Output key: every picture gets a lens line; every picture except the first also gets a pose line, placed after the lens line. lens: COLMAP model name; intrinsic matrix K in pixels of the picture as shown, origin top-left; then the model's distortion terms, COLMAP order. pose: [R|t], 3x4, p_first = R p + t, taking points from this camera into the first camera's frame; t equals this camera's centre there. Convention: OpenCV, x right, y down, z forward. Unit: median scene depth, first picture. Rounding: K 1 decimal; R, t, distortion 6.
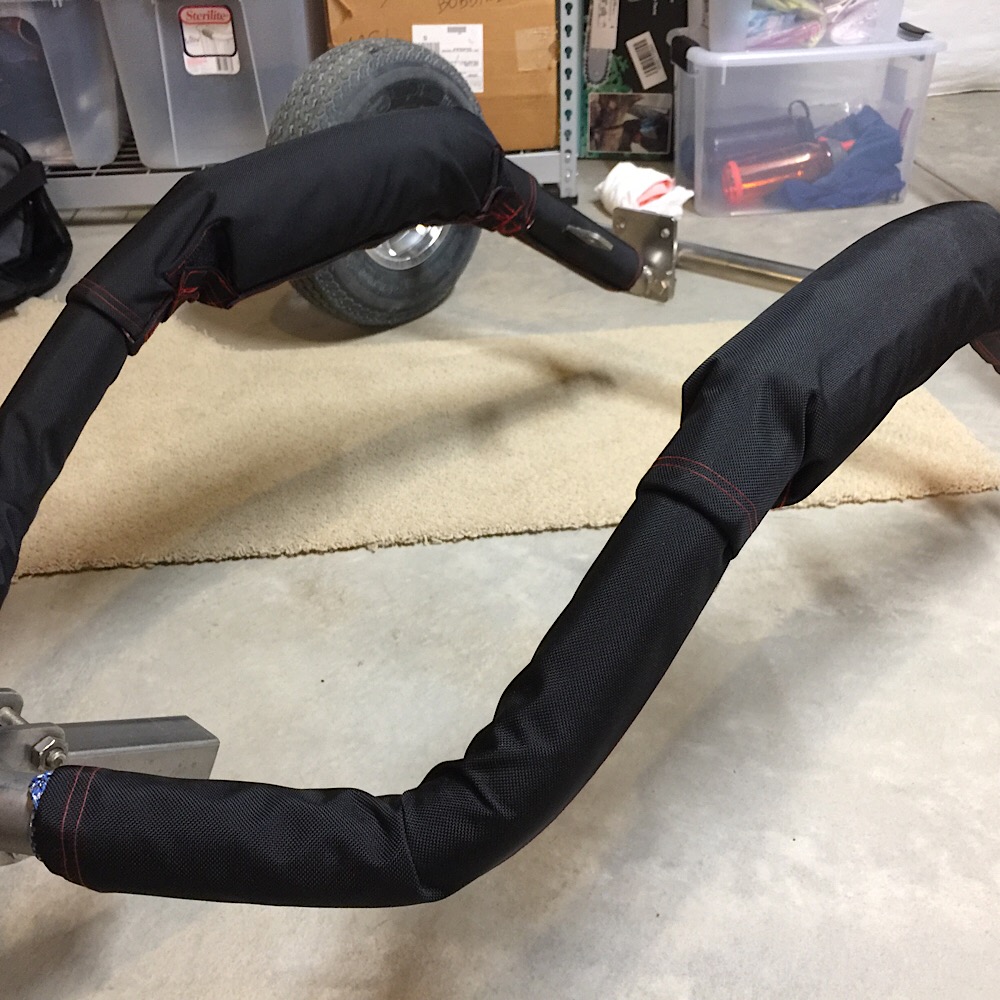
lens RADIAL K [[1151.5, 0, 498.5], [0, 1151.5, 499.5], [0, 0, 1]] dist [0.032662, 0.000000]
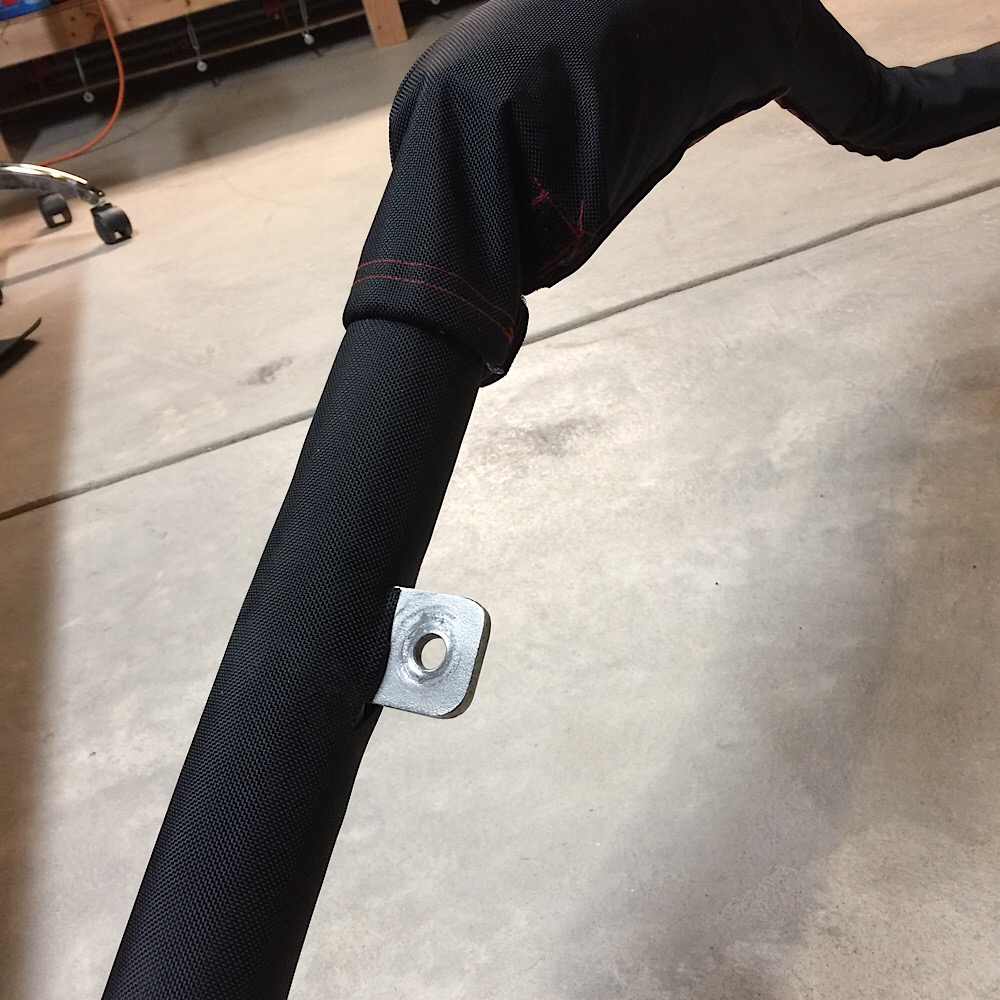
lens RADIAL K [[1151.5, 0, 499.7], [0, 1151.5, 498.0], [0, 0, 1]] dist [0.032662, 0.000000]
pose [[-0.946922, 0.319365, -0.036662, 0.389624], [0.118798, 0.453631, 0.883236, -0.534009], [0.298705, 0.832001, -0.467493, 1.184853]]
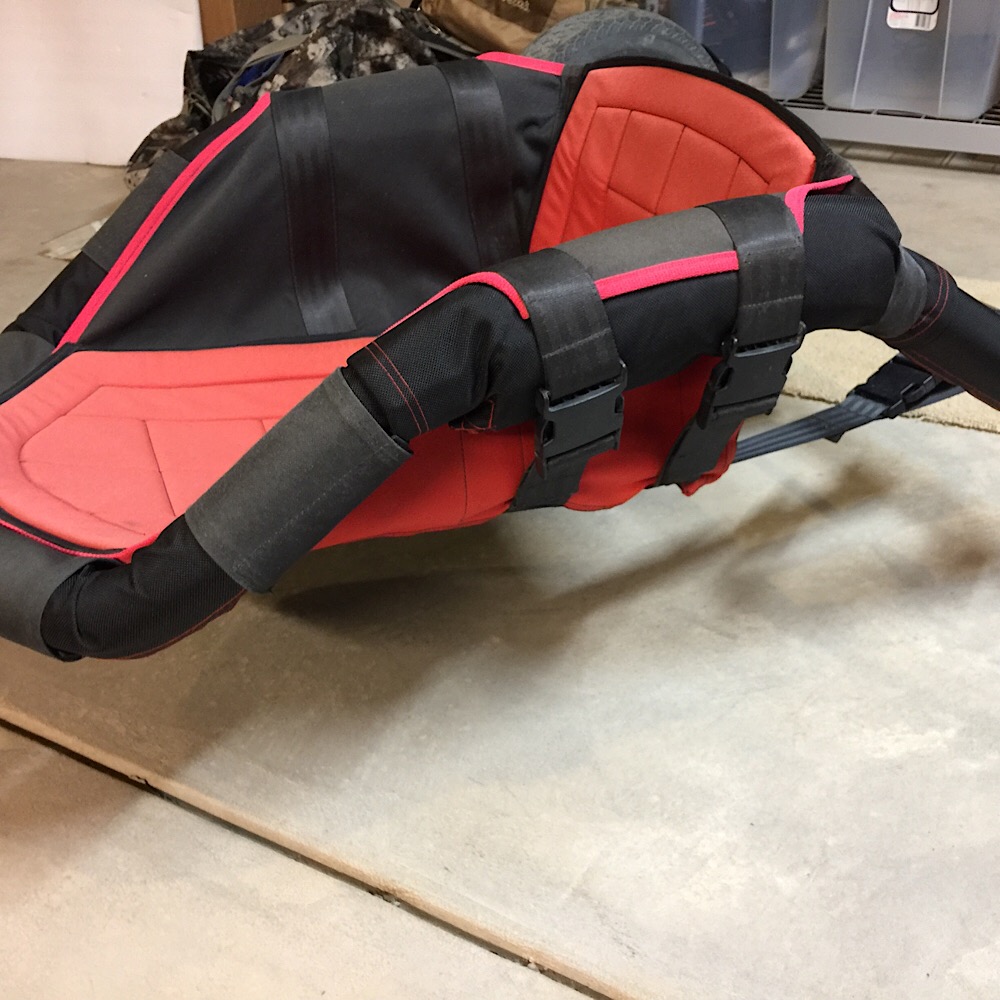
lens RADIAL K [[1151.5, 0, 499.6], [0, 1151.5, 498.4], [0, 0, 1]] dist [0.032662, 0.000000]
pose [[0.822934, 0.302751, -0.480751, 0.220486], [-0.299361, 0.950258, 0.085985, 0.178253], [0.482869, 0.073158, 0.872631, -0.281331]]
